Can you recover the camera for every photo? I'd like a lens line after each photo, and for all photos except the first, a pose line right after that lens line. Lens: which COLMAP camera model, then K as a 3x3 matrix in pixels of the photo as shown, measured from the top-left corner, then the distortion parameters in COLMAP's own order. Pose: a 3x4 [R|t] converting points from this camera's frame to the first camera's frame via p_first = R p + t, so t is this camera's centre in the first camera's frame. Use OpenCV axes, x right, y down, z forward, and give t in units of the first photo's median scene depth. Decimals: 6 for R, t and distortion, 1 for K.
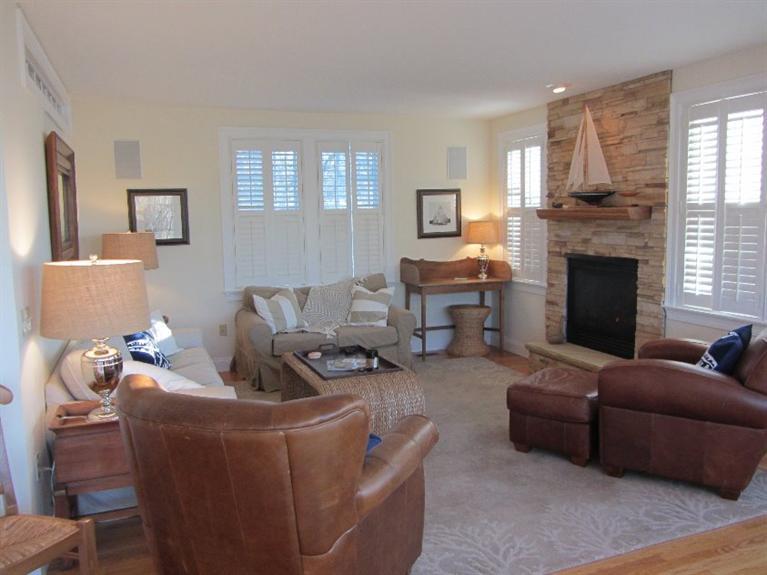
lens RADIAL K [[640.6, 0, 383.5], [0, 640.6, 287.5], [0, 0, 1]] dist [-0.012121, -0.003204]
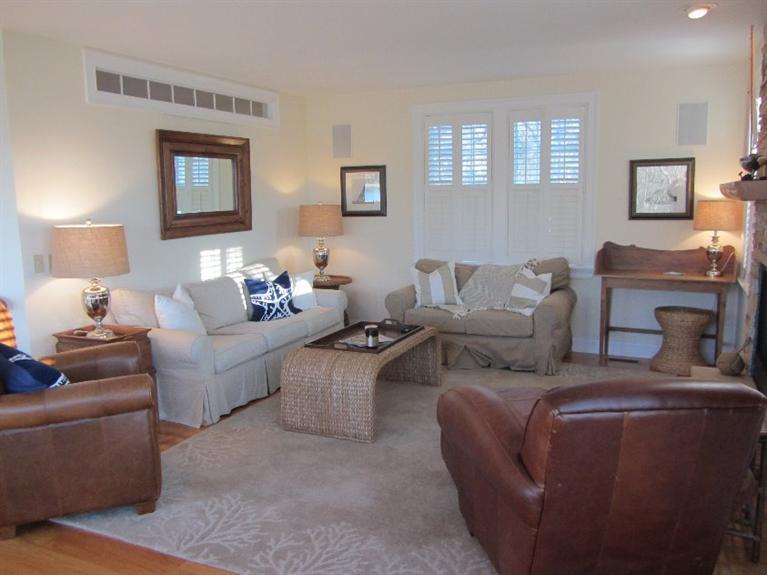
lens RADIAL K [[640.6, 0, 383.5], [0, 640.6, 287.5], [0, 0, 1]] dist [-0.012121, -0.003204]
pose [[0.693537, 0.116290, -0.710974, 0.451297], [-0.083196, 0.993211, 0.081298, -0.031859], [0.715601, 0.002767, 0.698503, 0.209248]]
